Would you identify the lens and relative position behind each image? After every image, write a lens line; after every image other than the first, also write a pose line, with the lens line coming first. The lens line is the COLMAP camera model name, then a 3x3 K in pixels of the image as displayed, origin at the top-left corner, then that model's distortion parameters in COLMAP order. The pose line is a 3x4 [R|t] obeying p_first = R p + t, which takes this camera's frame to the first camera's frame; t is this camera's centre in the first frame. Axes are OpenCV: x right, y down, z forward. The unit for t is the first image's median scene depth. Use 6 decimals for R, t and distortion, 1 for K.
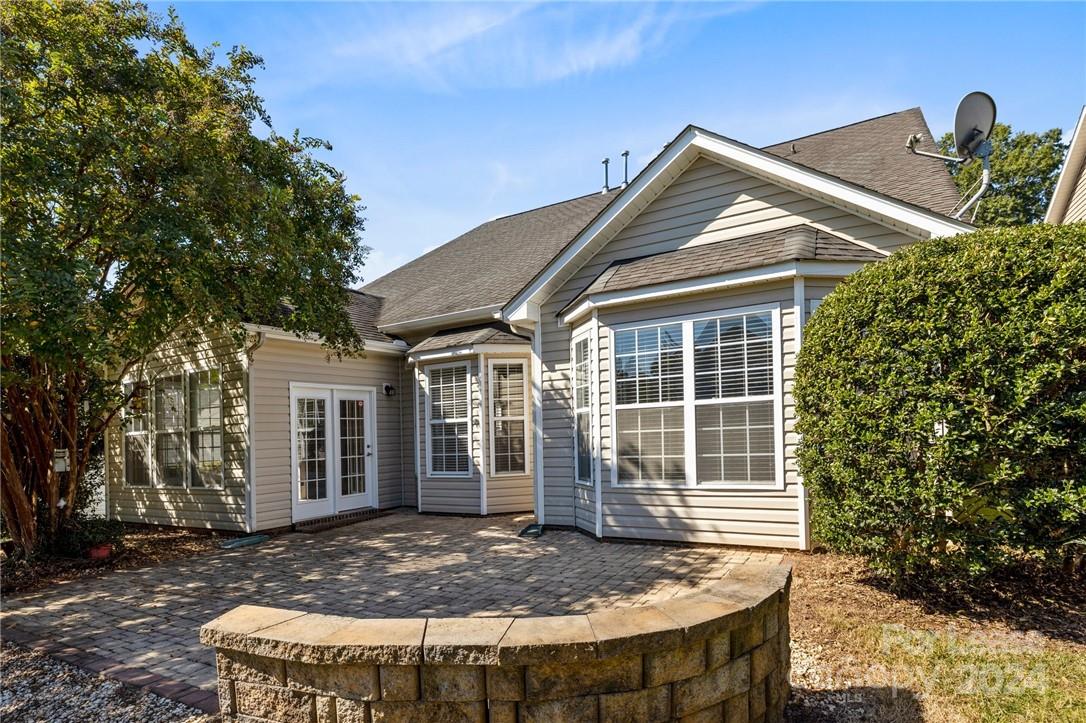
lens RADIAL K [[569.6, 0, 542.8], [0, 569.6, 431.0], [0, 0, 1]] dist [-0.001599, -0.000248]
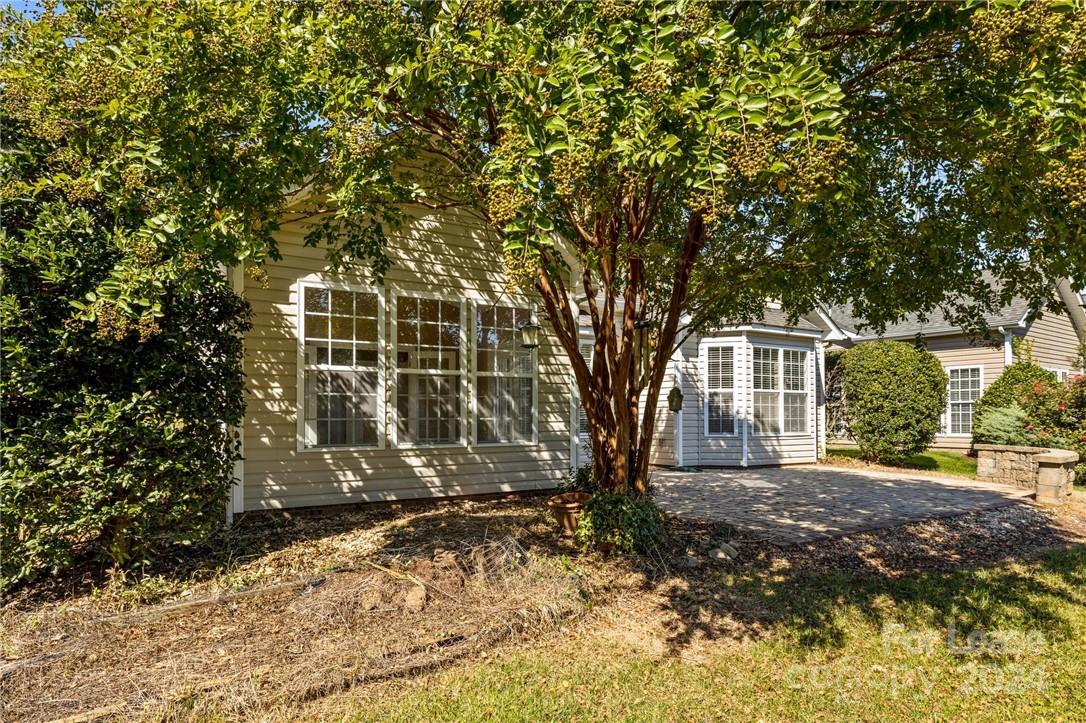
lens RADIAL K [[555.3, 0, 543.4], [0, 555.3, 418.1], [0, 0, 1]] dist [0.000041, 0.000112]
pose [[0.520045, 0.039494, 0.853225, -1.516516], [-0.021196, 0.999220, -0.033332, 0.104670], [-0.853876, -0.000751, 0.520477, 0.618860]]
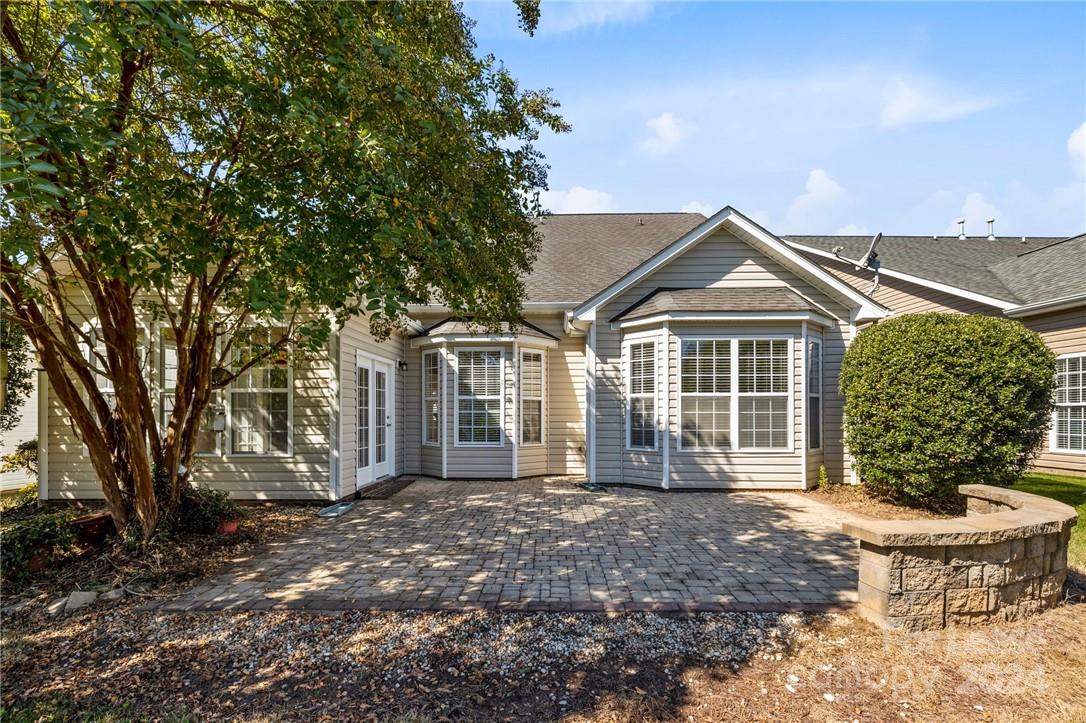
lens RADIAL K [[473.9, 0, 542.0], [0, 473.9, 416.8], [0, 0, 1]] dist [-0.000184, 0.000003]
pose [[0.877636, 0.038809, 0.477755, -0.667017], [-0.037115, 0.999227, -0.012987, 0.037783], [-0.477889, -0.006334, 0.878397, 0.137870]]
